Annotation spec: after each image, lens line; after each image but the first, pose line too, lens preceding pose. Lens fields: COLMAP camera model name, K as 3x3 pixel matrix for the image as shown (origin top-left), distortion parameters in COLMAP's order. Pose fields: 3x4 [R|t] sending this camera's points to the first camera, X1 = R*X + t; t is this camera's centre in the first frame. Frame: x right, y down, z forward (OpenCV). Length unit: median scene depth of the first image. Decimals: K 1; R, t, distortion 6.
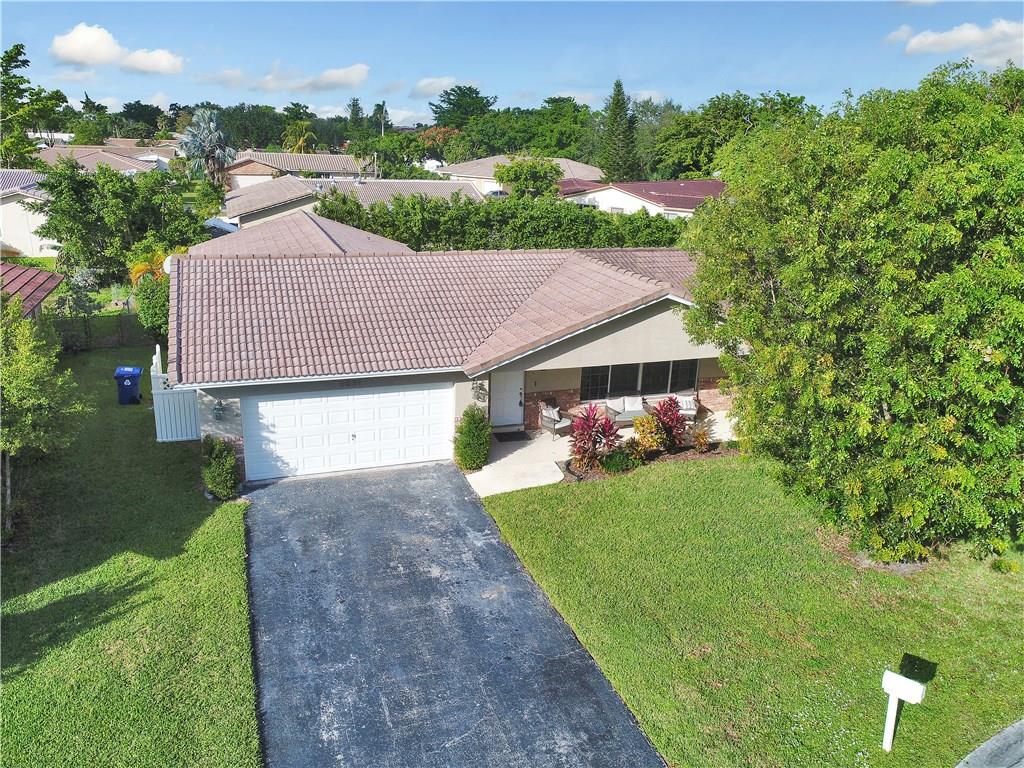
lens RADIAL K [[819.6, 0, 512.0], [0, 819.6, 384.0], [0, 0, 1]] dist [-0.013705, 0.072260]
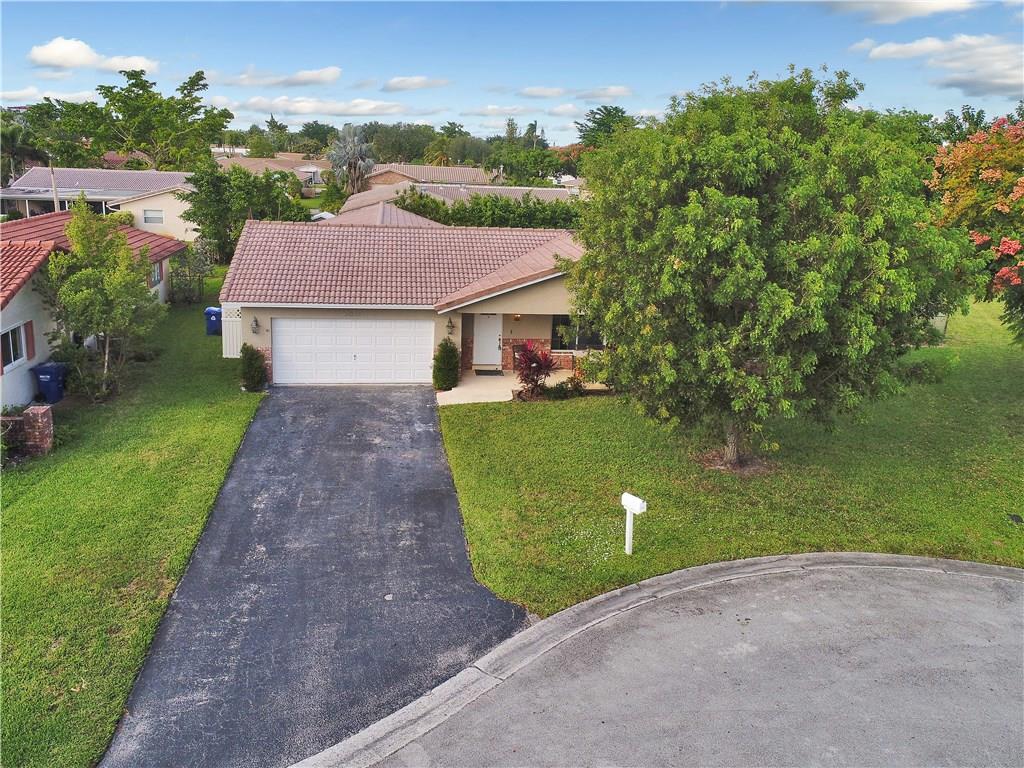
lens RADIAL K [[808.9, 0, 515.9], [0, 808.9, 412.0], [0, 0, 1]] dist [0.000258, 0.014486]
pose [[0.982083, 0.063400, -0.177465, 0.227665], [-0.061506, 0.997976, 0.016158, 0.087795], [0.178130, -0.004953, 0.983994, -0.182396]]
